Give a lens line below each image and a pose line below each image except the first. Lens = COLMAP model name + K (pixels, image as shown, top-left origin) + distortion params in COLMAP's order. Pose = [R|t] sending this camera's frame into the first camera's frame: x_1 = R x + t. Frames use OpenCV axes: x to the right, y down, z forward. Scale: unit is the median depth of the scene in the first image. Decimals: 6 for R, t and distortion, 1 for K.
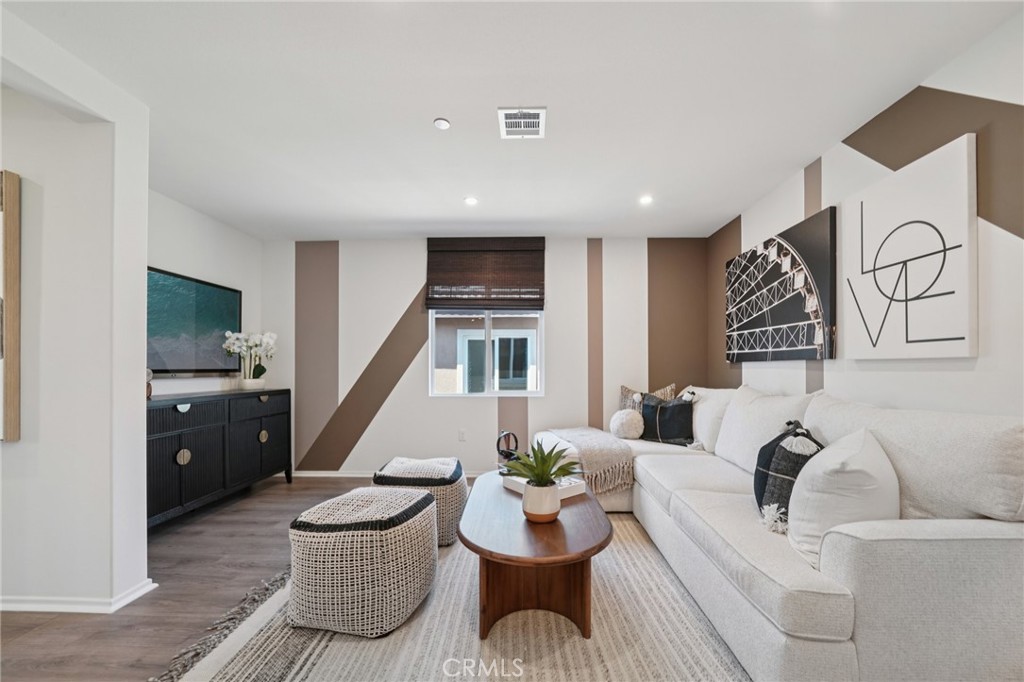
lens RADIAL K [[383.4, 0, 520.8], [0, 383.4, 368.9], [0, 0, 1]] dist [-0.015625, 0.002368]
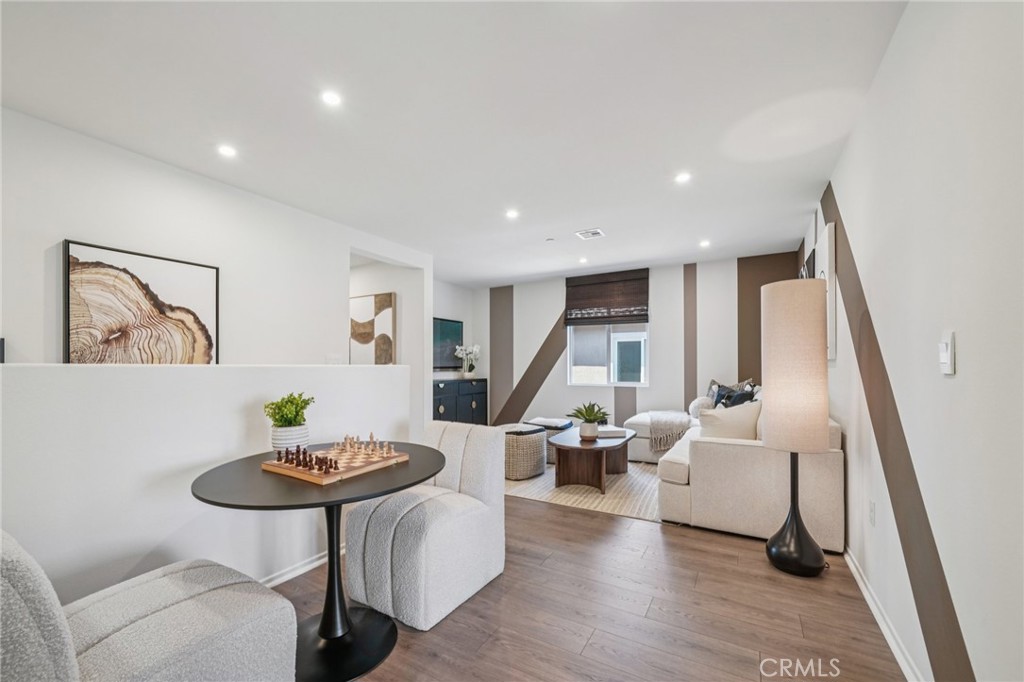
lens RADIAL K [[403.7, 0, 497.3], [0, 403.7, 364.2], [0, 0, 1]] dist [-0.003877, -0.000664]
pose [[0.861809, -0.003993, -0.507217, 0.340312], [0.001821, 0.999987, -0.004780, -0.001588], [0.507230, 0.003196, 0.861805, -0.515281]]
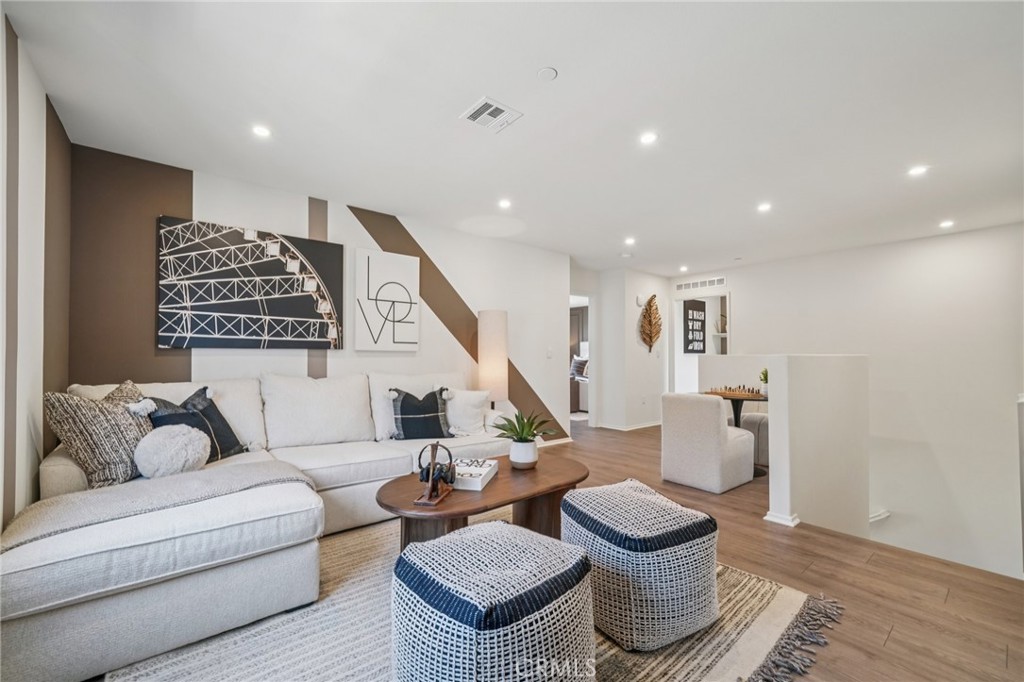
lens RADIAL K [[403.7, 0, 506.6], [0, 403.7, 351.2], [0, 0, 1]] dist [-0.003877, -0.000664]
pose [[-0.642313, 0.017457, 0.766243, -0.622539], [0.007020, 0.999833, -0.016894, 0.009428], [-0.766410, -0.005473, -0.642328, 1.218502]]
